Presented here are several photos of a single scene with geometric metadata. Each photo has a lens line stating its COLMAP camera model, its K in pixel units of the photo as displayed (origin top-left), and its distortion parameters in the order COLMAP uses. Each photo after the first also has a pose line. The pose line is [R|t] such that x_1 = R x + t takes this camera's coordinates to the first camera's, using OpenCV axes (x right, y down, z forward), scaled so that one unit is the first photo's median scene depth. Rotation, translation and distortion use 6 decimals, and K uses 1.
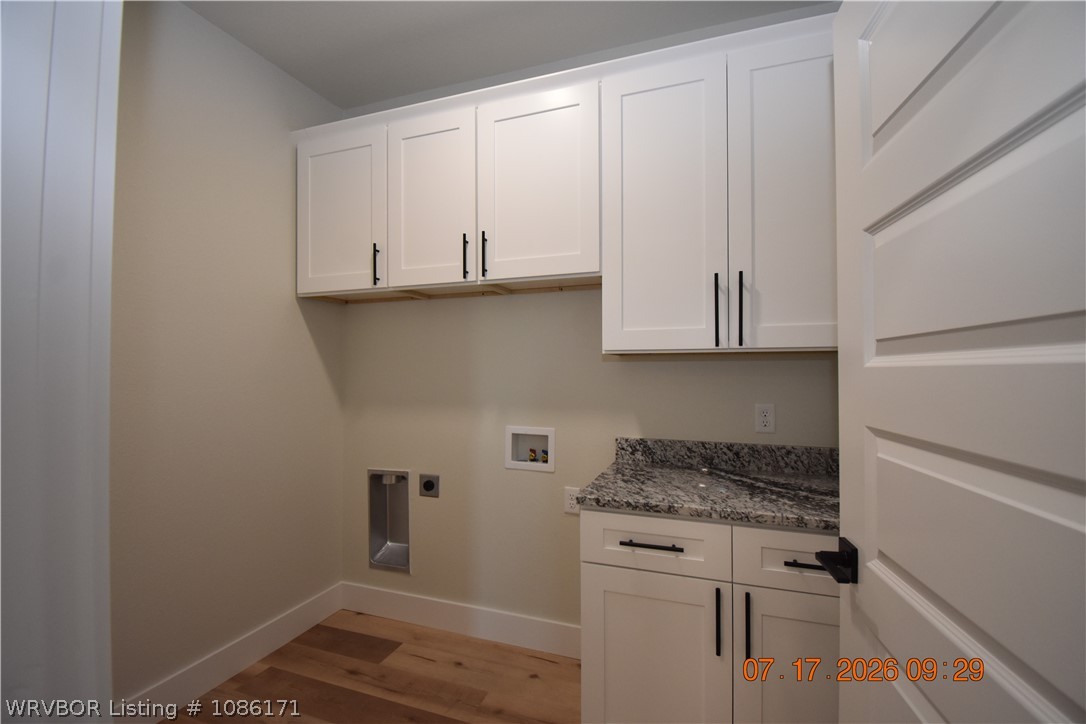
lens RADIAL K [[482.8, 0, 545.2], [0, 482.8, 366.4], [0, 0, 1]] dist [0.000497, -0.000096]
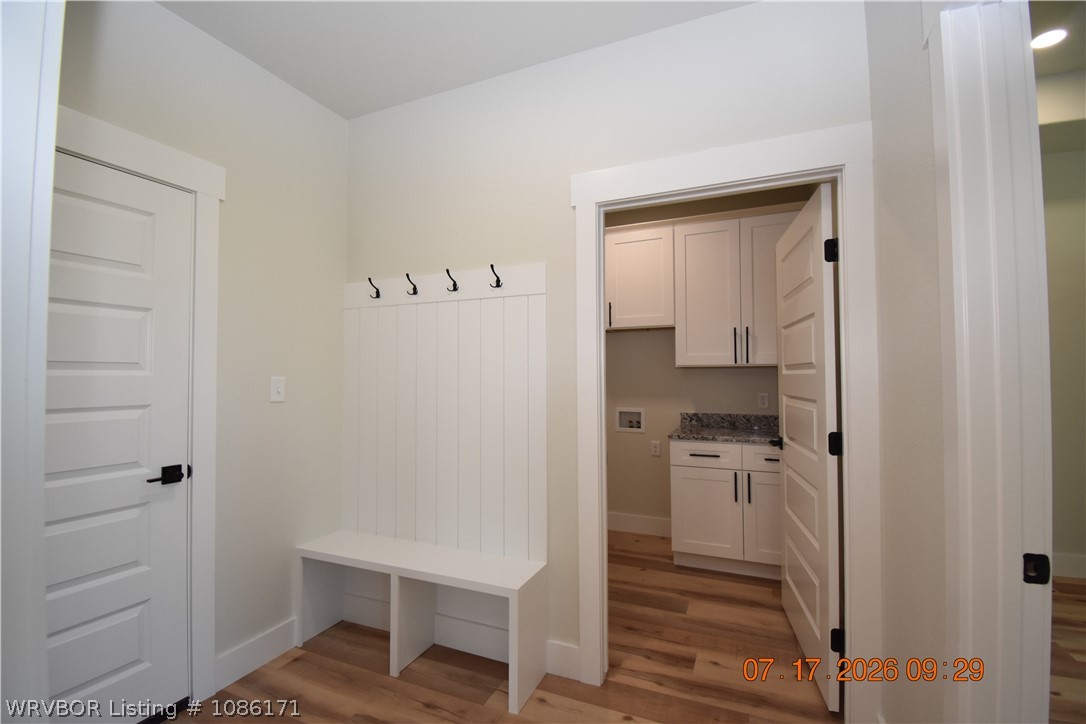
lens RADIAL K [[491.3, 0, 536.7], [0, 491.3, 363.9], [0, 0, 1]] dist [-0.000837, -0.000718]
pose [[0.997443, -0.004713, -0.071313, -0.302615], [0.003474, 0.999841, -0.017480, -0.006420], [0.071384, 0.017188, 0.997301, -1.024769]]
